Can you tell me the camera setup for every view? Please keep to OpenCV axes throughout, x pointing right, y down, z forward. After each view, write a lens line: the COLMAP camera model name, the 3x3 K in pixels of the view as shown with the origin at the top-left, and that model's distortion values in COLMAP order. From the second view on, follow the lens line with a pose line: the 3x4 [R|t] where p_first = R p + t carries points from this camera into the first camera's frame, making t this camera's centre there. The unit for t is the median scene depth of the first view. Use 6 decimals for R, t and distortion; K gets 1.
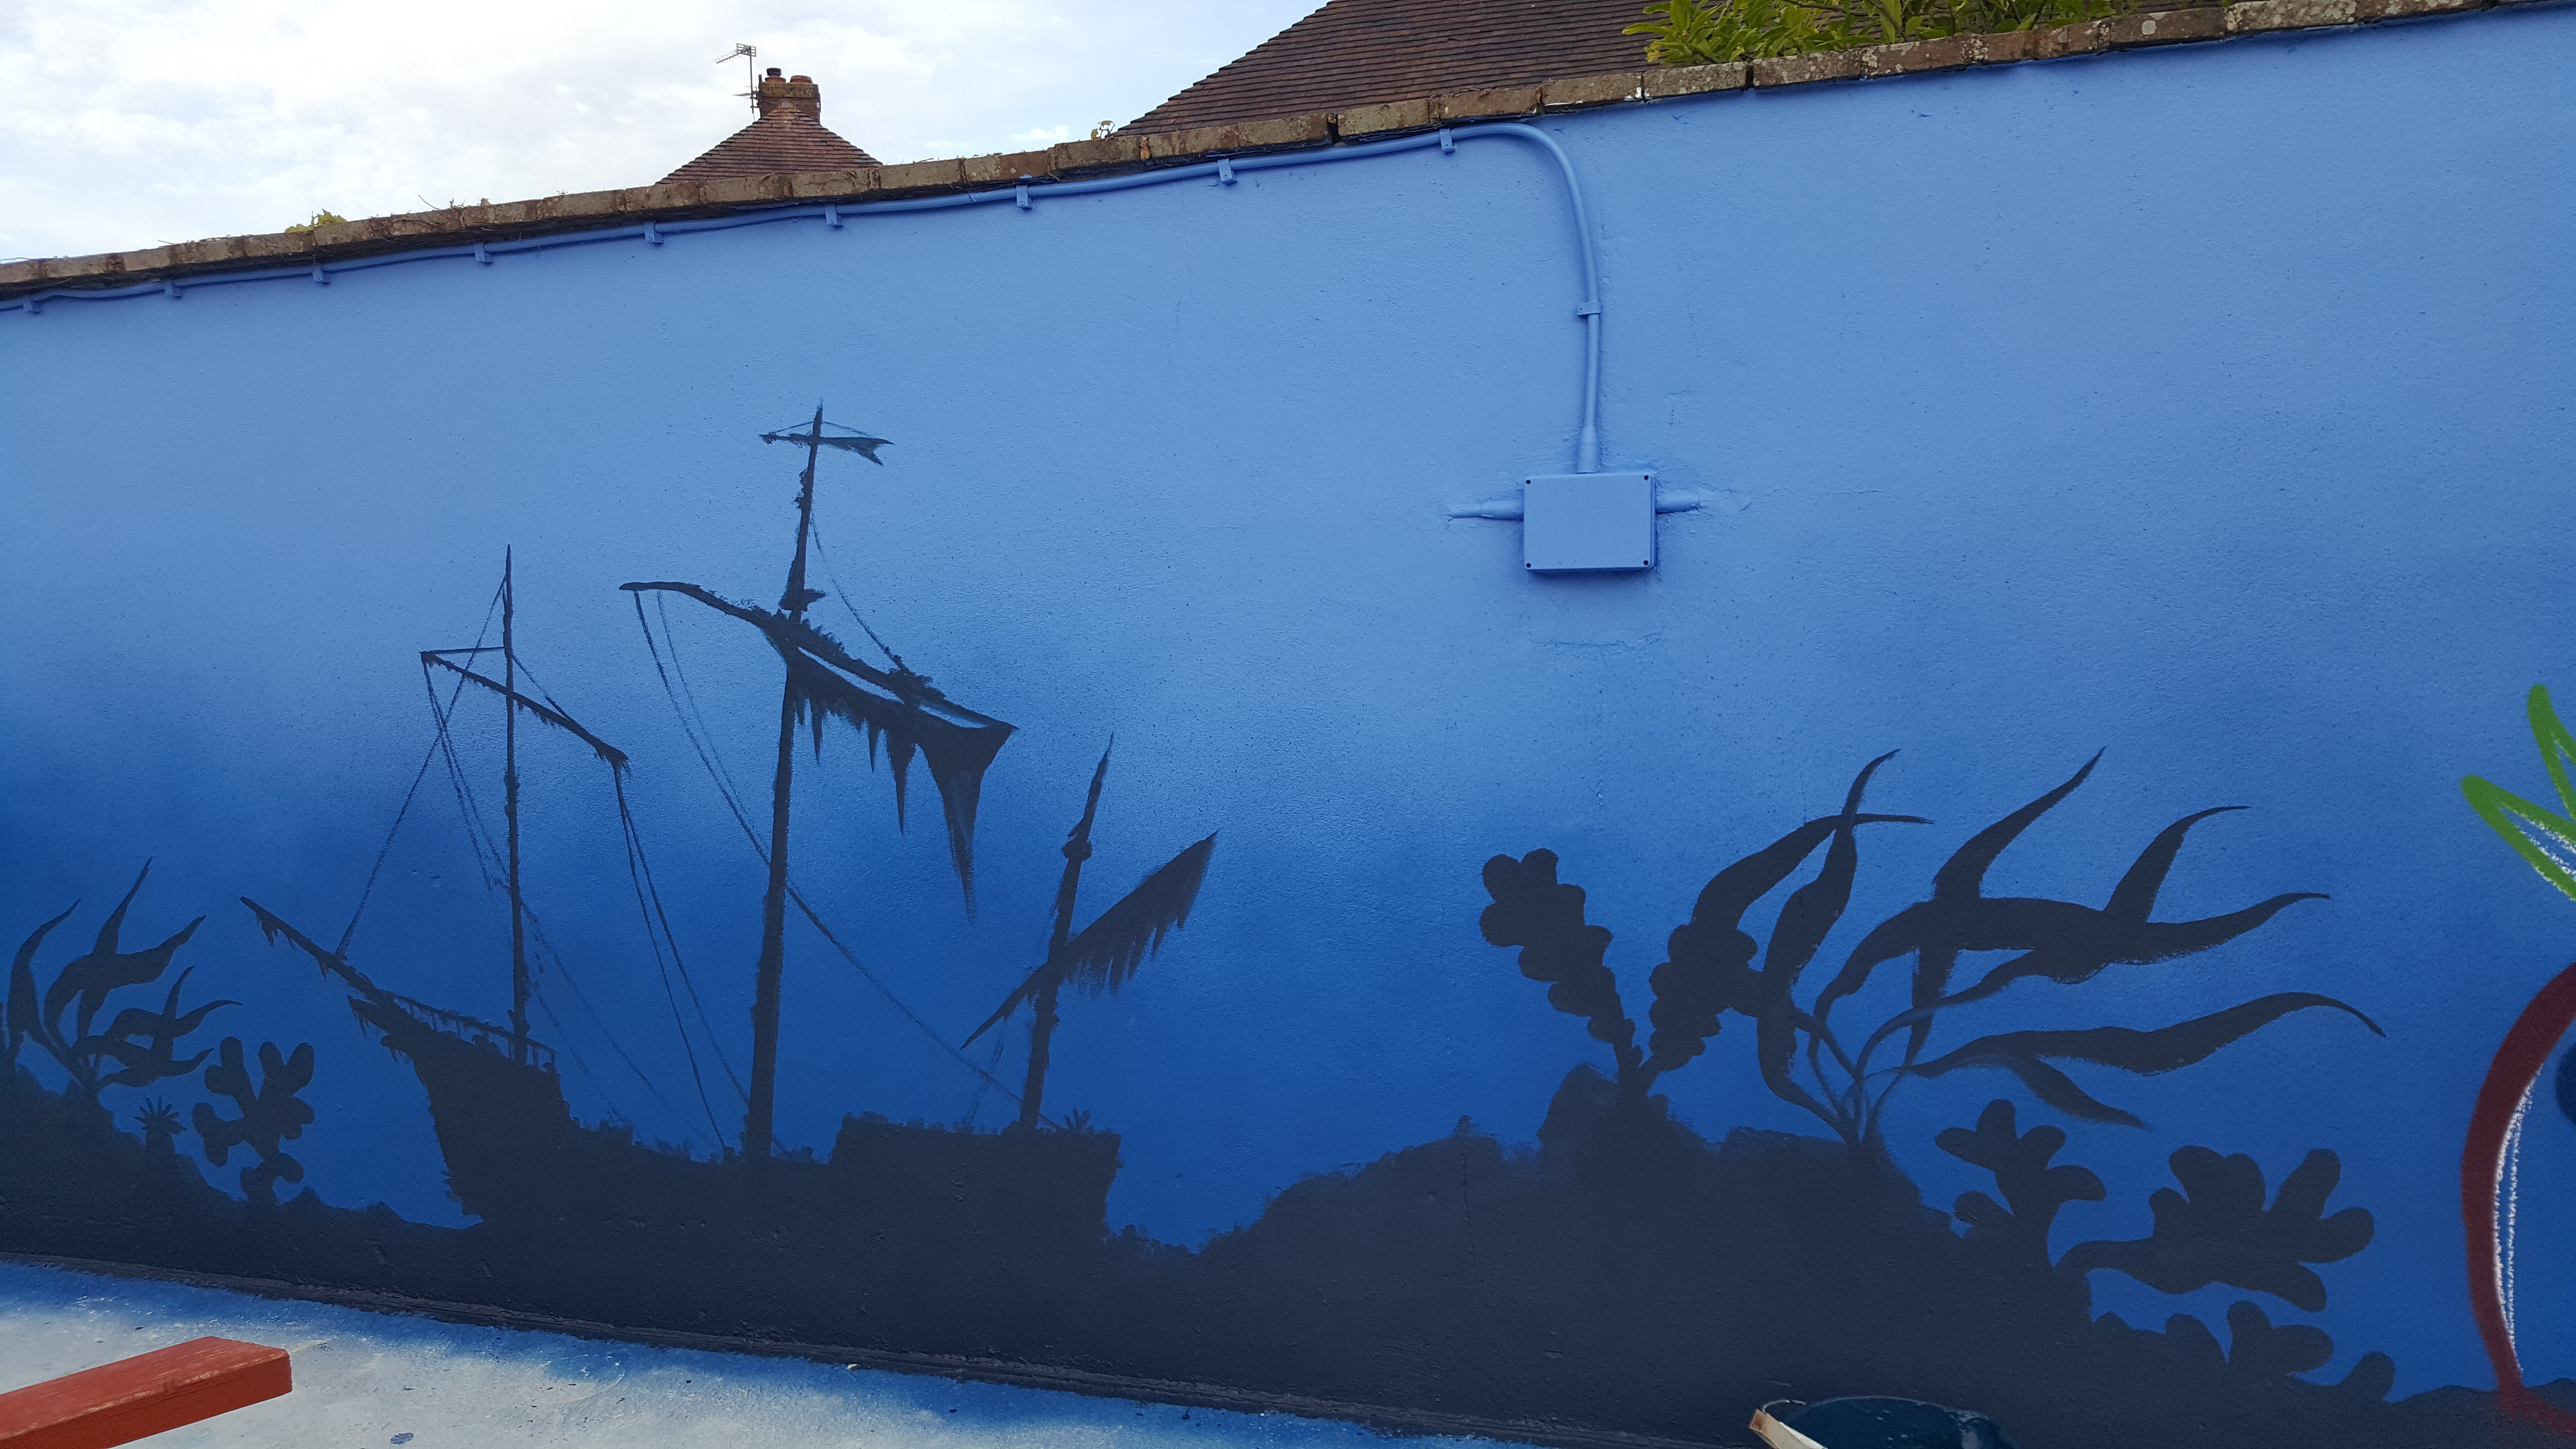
lens RADIAL K [[2059.3, 0, 1292.4], [0, 2059.3, 770.8], [0, 0, 1]] dist [-0.004252, 0.009200]
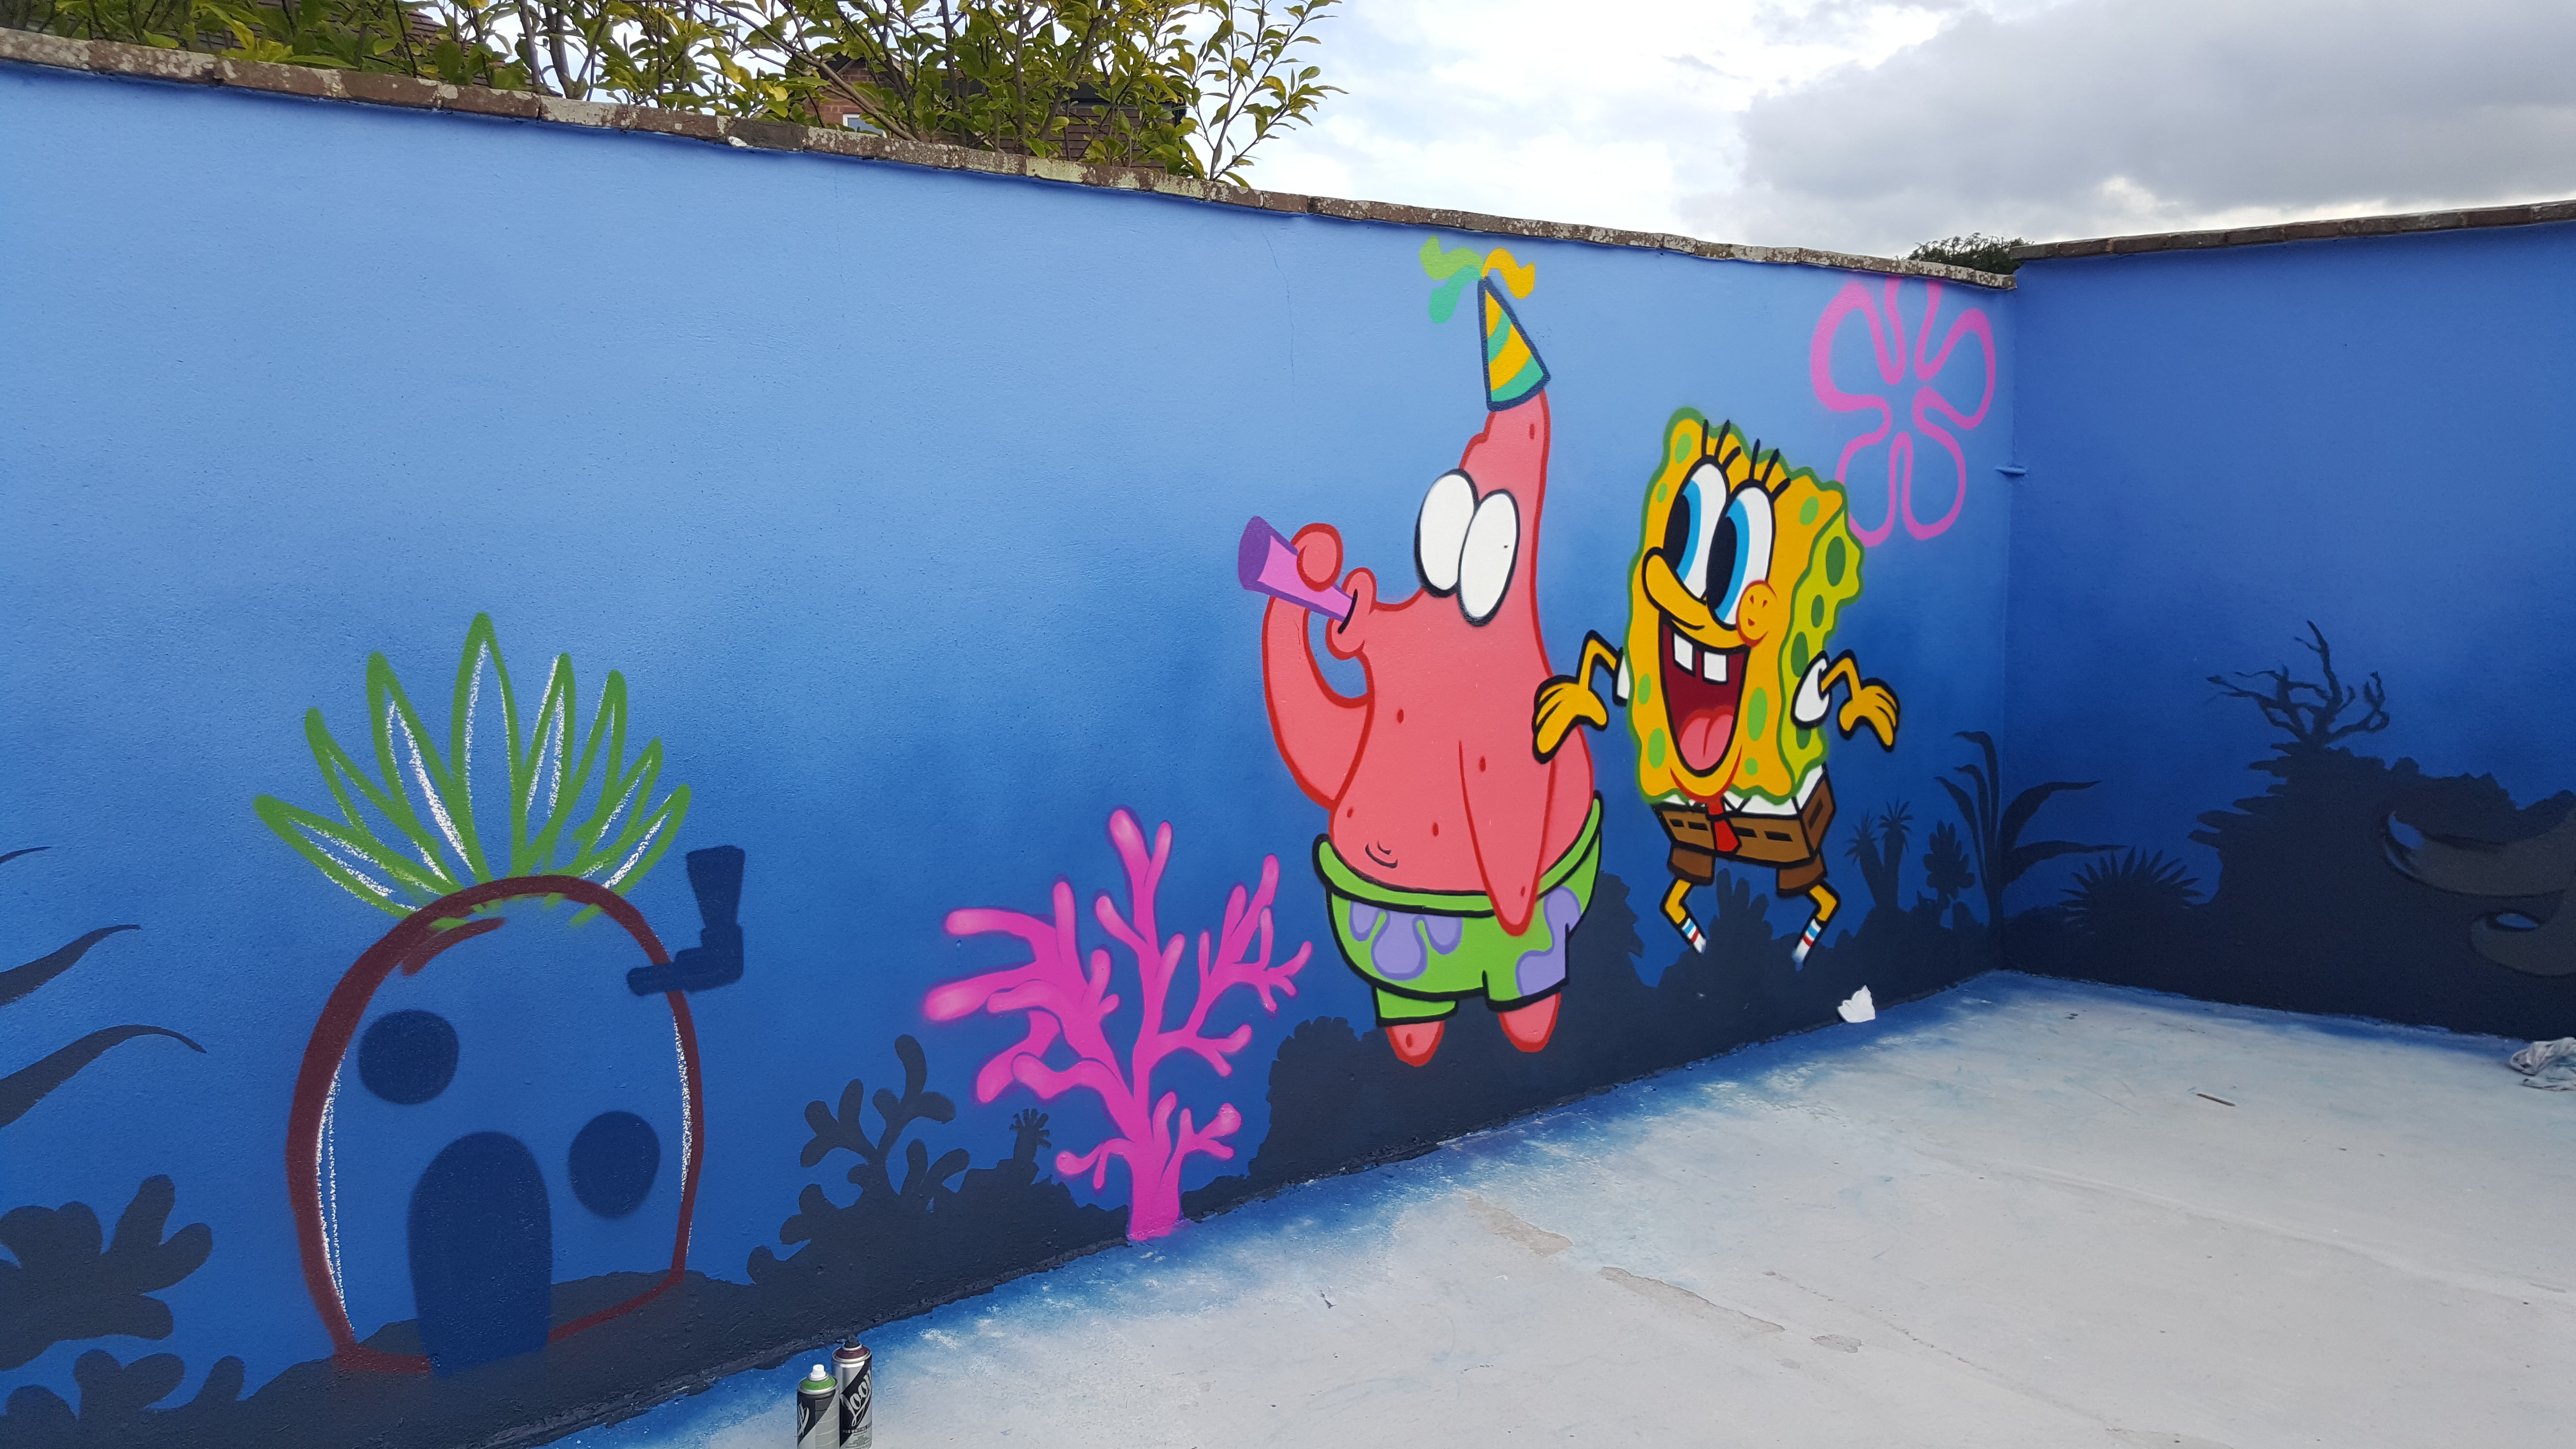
lens RADIAL K [[2059.3, 0, 1292.4], [0, 2059.3, 770.8], [0, 0, 1]] dist [-0.004252, 0.009200]
pose [[0.475632, -0.073009, 0.876609, -0.109660], [0.097764, 0.994763, 0.029805, 0.009911], [-0.874195, 0.071525, 0.480279, 0.008760]]
